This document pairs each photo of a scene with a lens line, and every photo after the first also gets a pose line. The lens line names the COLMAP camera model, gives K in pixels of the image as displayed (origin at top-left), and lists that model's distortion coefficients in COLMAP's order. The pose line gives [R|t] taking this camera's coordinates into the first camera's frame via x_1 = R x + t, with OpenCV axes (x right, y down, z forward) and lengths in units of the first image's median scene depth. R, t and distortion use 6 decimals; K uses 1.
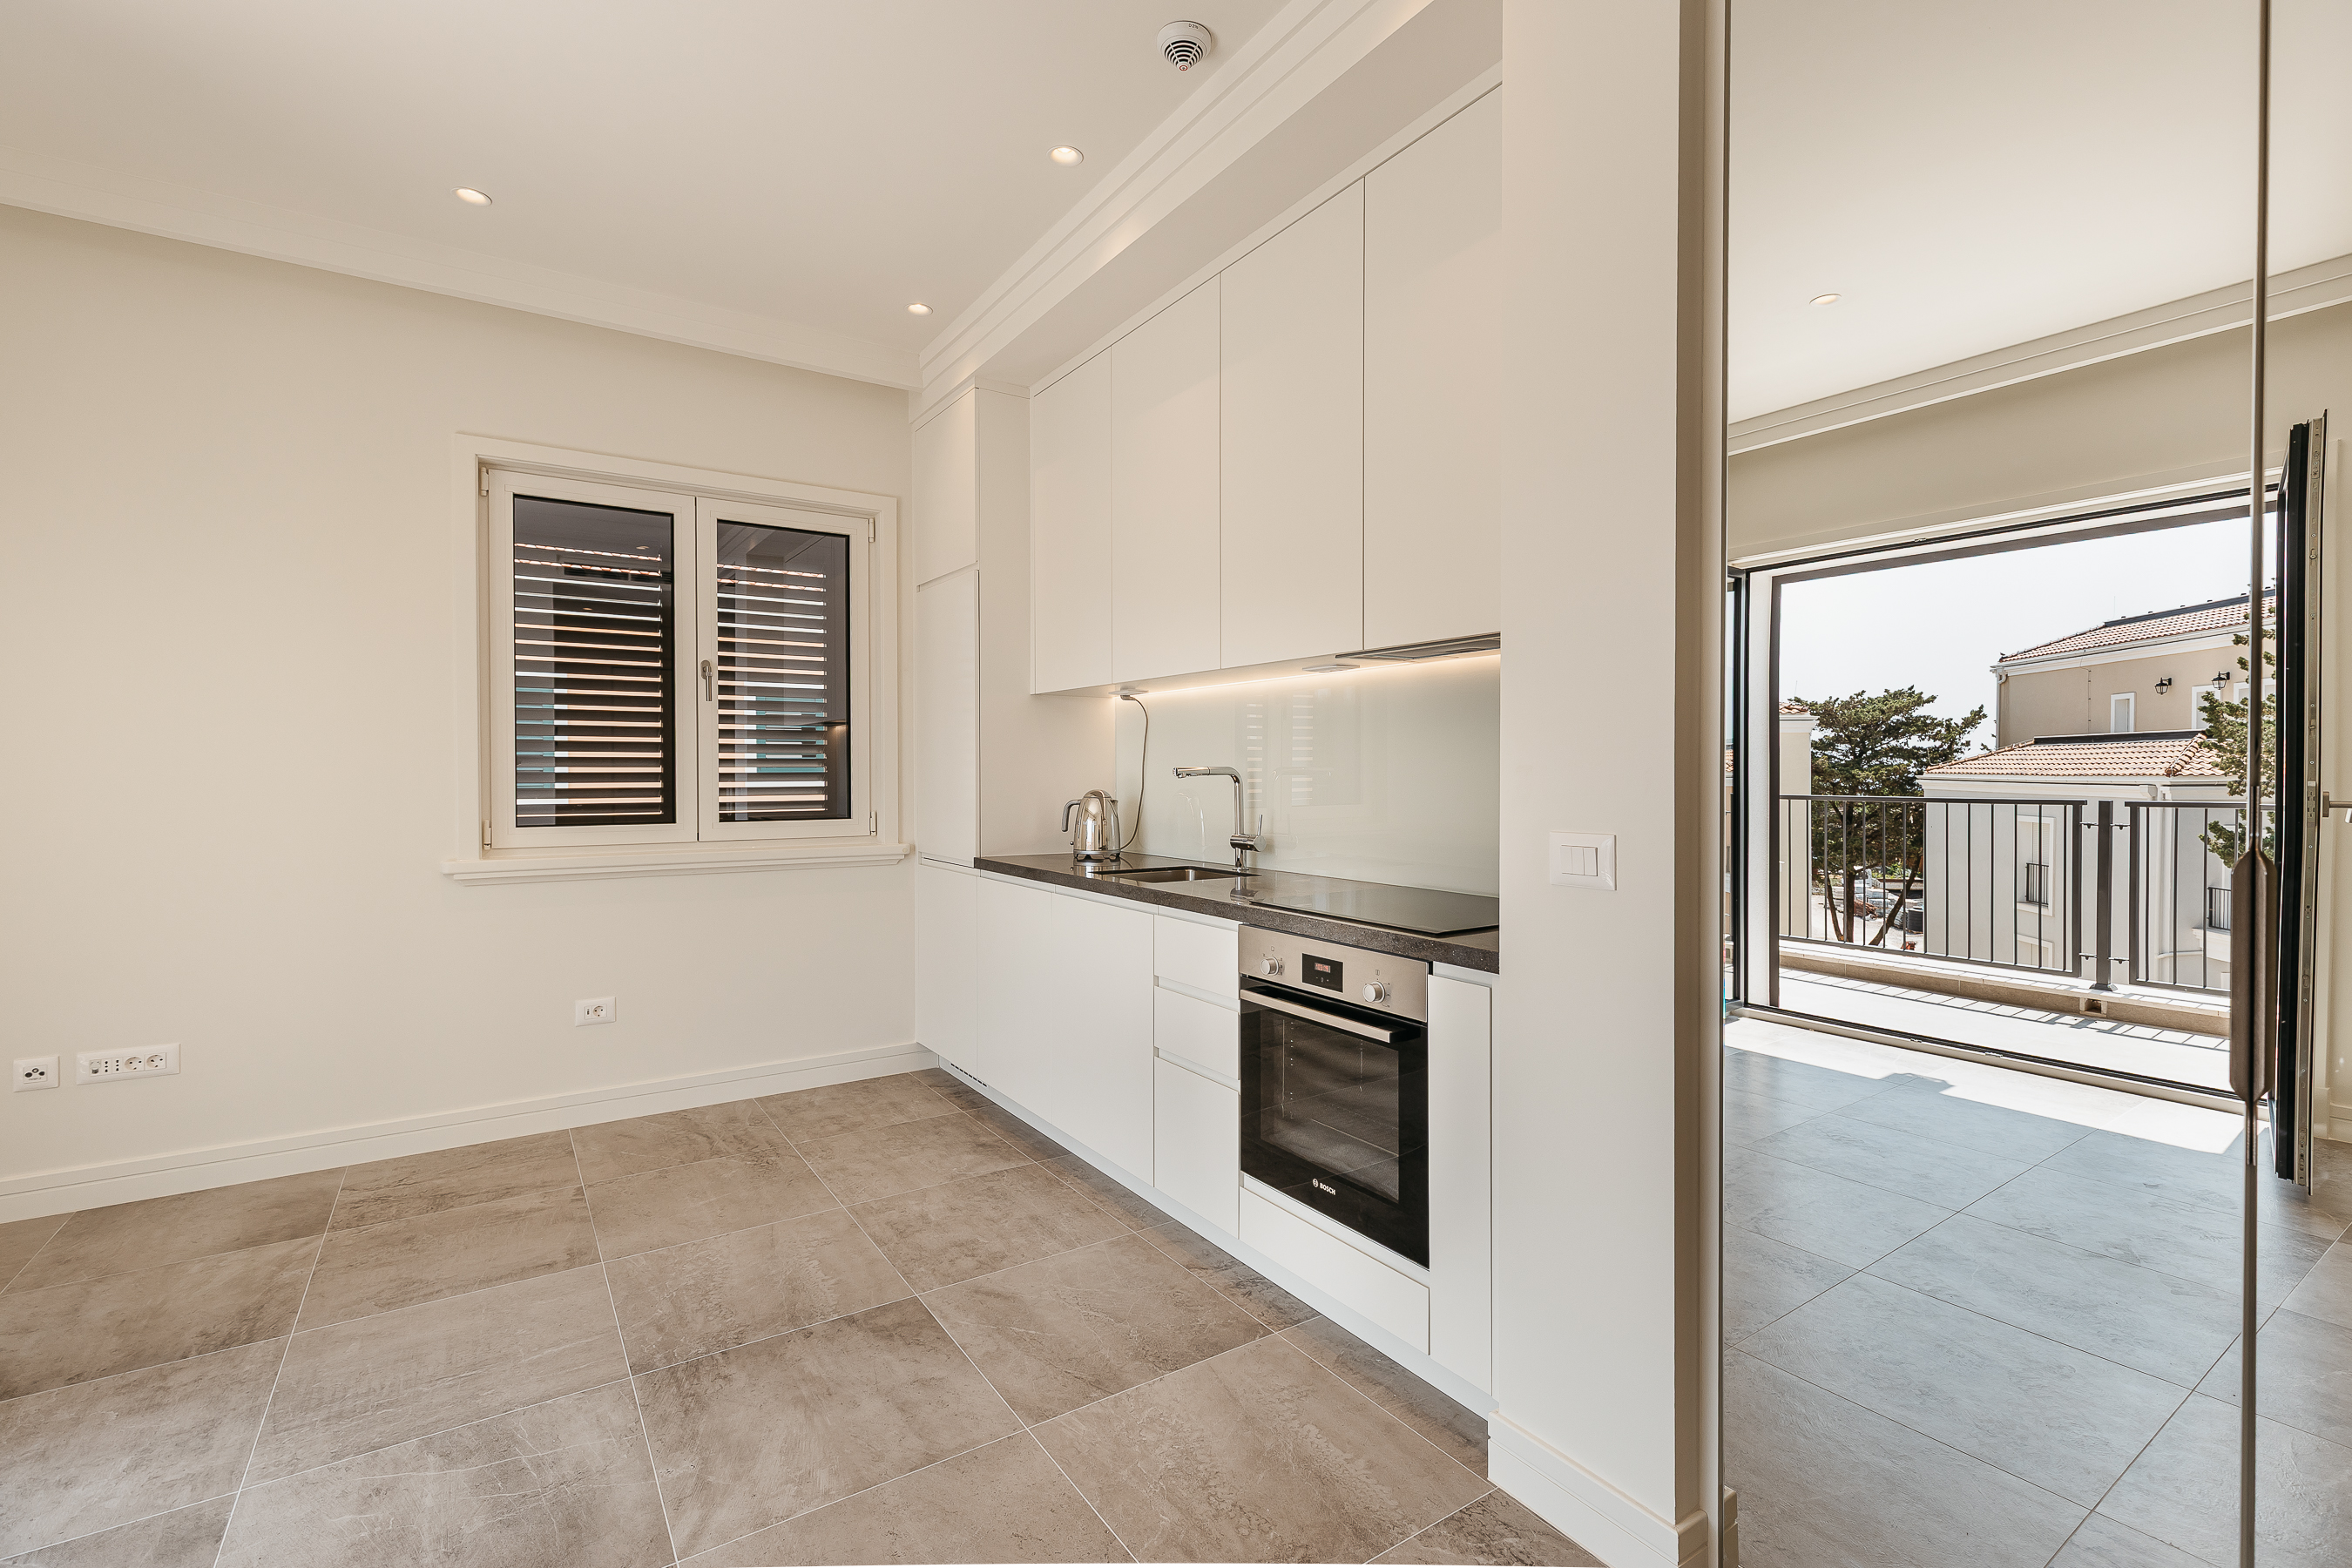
lens RADIAL K [[1055.8, 0, 1183.5], [0, 1055.8, 787.8], [0, 0, 1]] dist [0.005212, -0.001907]
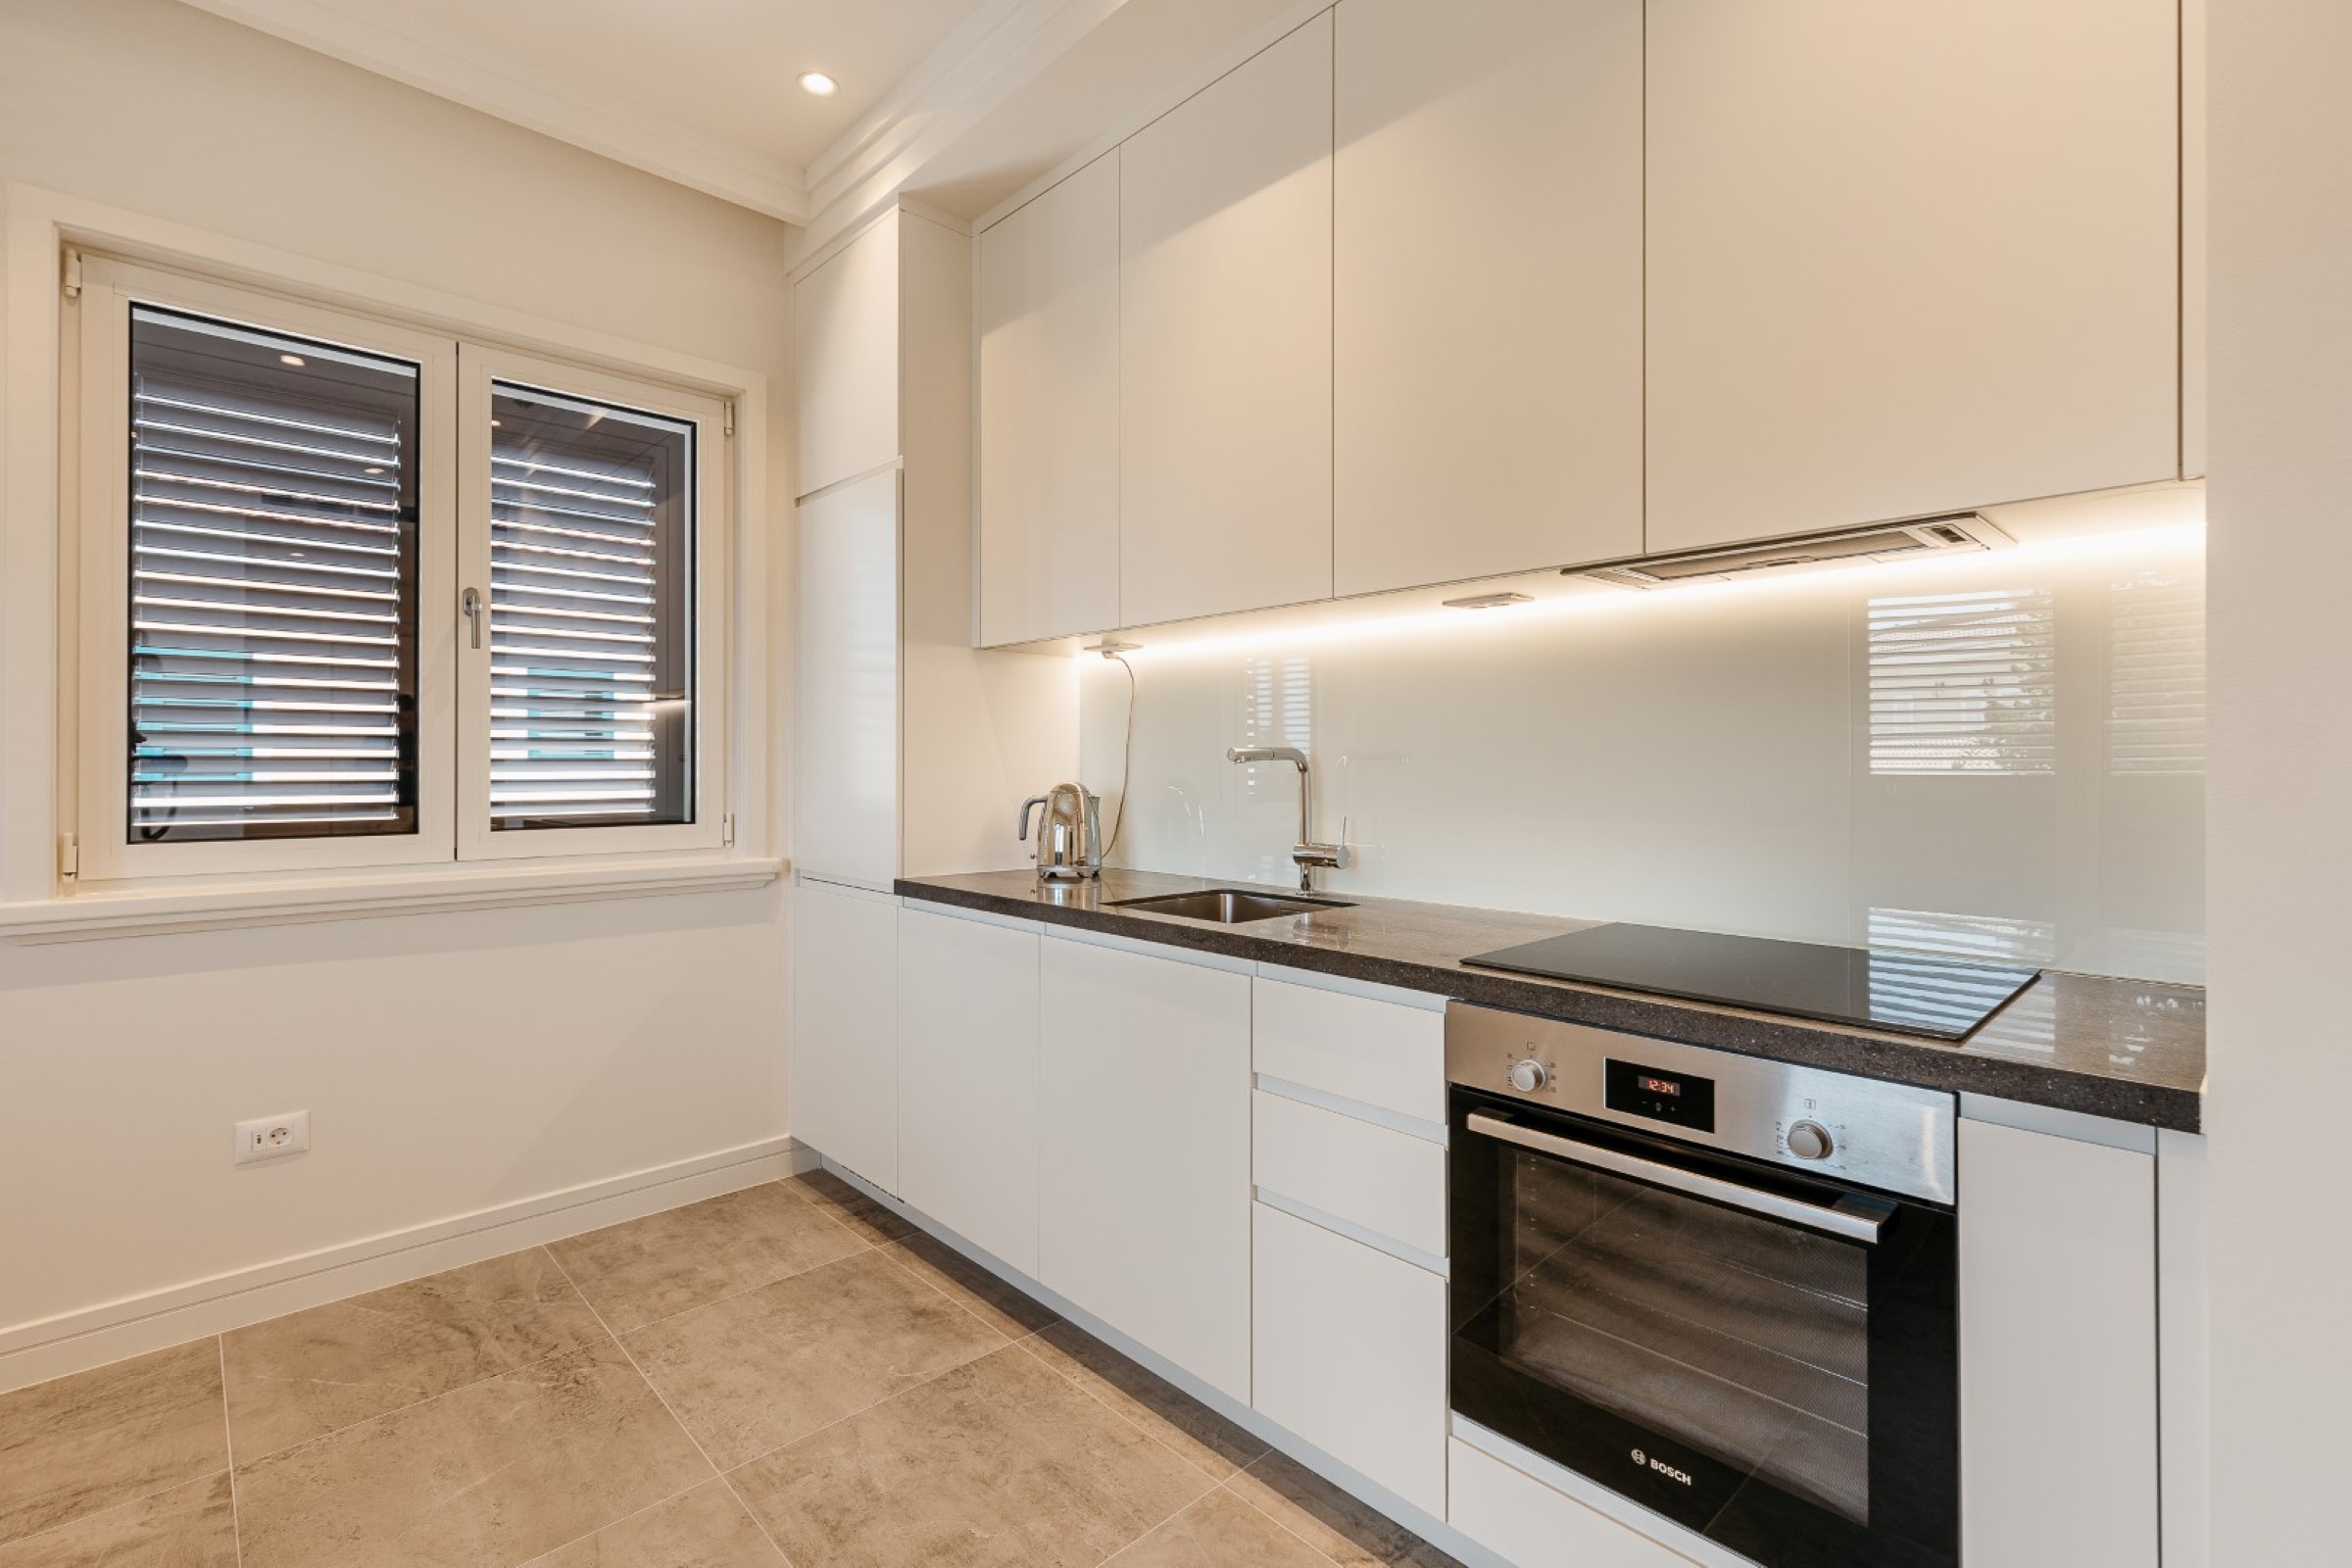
lens RADIAL K [[1055.8, 0, 1180.8], [0, 1055.8, 766.6], [0, 0, 1]] dist [0.005212, -0.001907]
pose [[0.984659, 0.002753, 0.174470, -0.166620], [0.000163, 0.999861, -0.016700, 0.004019], [-0.174492, 0.016472, 0.984521, 0.347768]]
